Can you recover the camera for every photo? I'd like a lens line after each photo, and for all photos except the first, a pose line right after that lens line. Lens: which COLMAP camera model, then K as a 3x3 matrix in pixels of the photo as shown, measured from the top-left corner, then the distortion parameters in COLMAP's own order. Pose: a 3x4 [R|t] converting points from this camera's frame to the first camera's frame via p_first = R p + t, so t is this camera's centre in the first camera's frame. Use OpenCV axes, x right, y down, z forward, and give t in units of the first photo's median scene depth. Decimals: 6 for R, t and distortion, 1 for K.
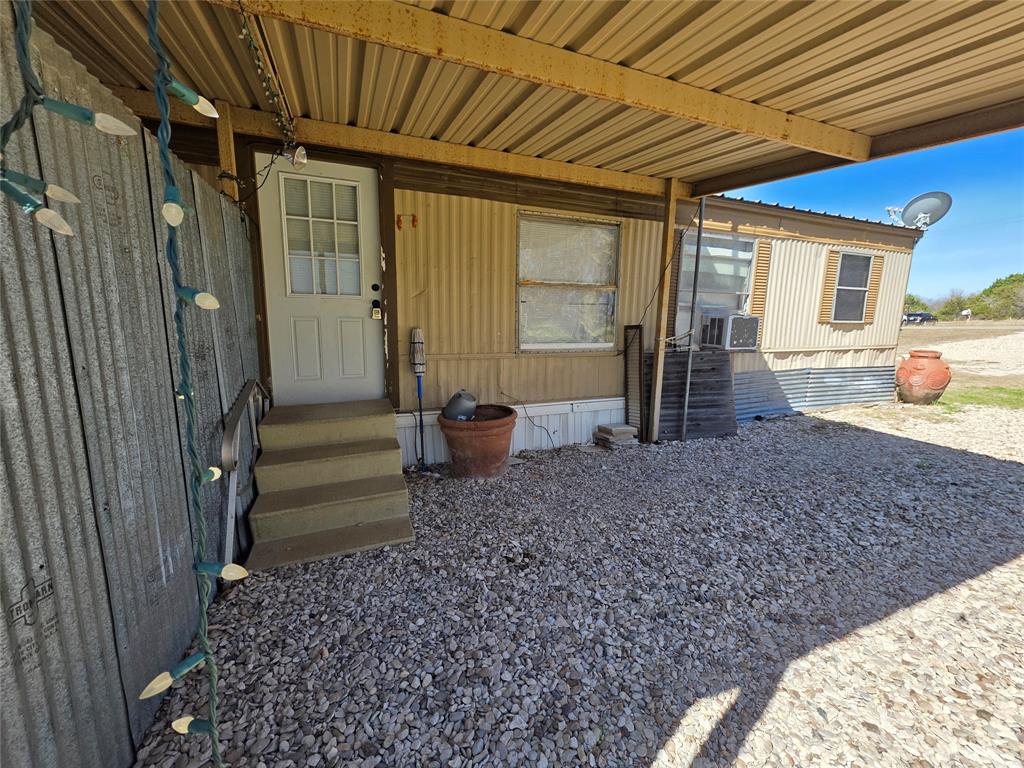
lens RADIAL K [[408.8, 0, 512.2], [0, 408.8, 380.1], [0, 0, 1]] dist [0.001319, 0.000486]
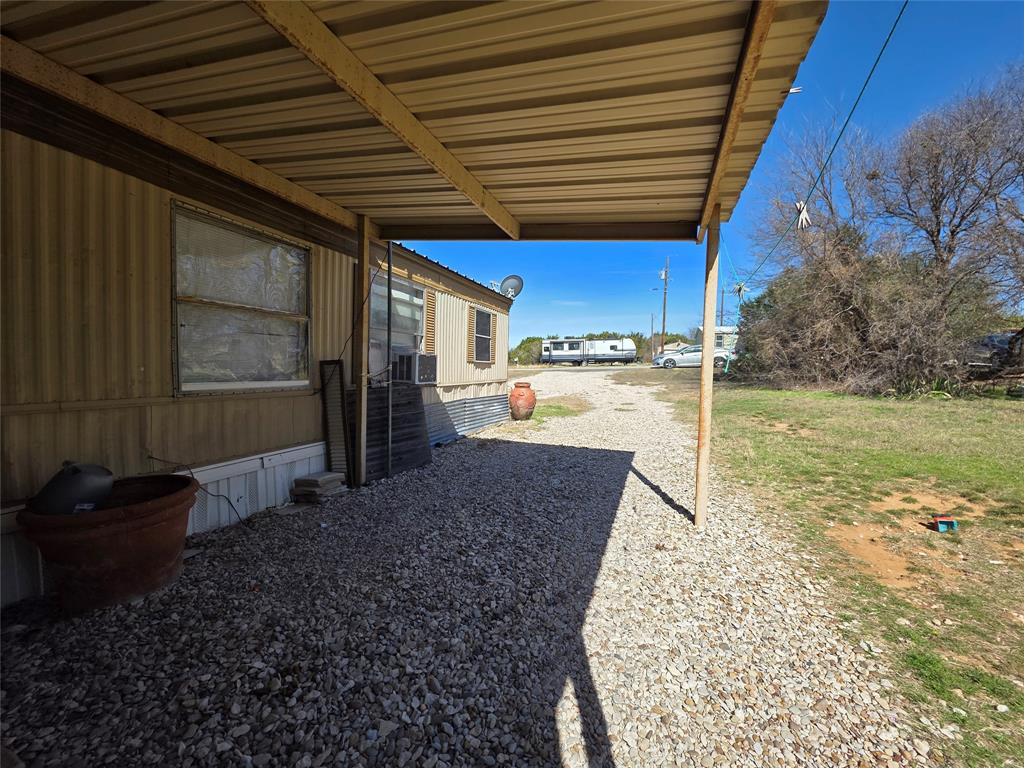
lens RADIAL K [[408.8, 0, 512.2], [0, 408.8, 380.1], [0, 0, 1]] dist [0.001319, 0.000486]
pose [[0.670353, -0.023616, 0.741666, -0.120963], [0.103844, 0.992643, -0.062252, 0.009092], [-0.734740, 0.118749, 0.667874, 0.106530]]
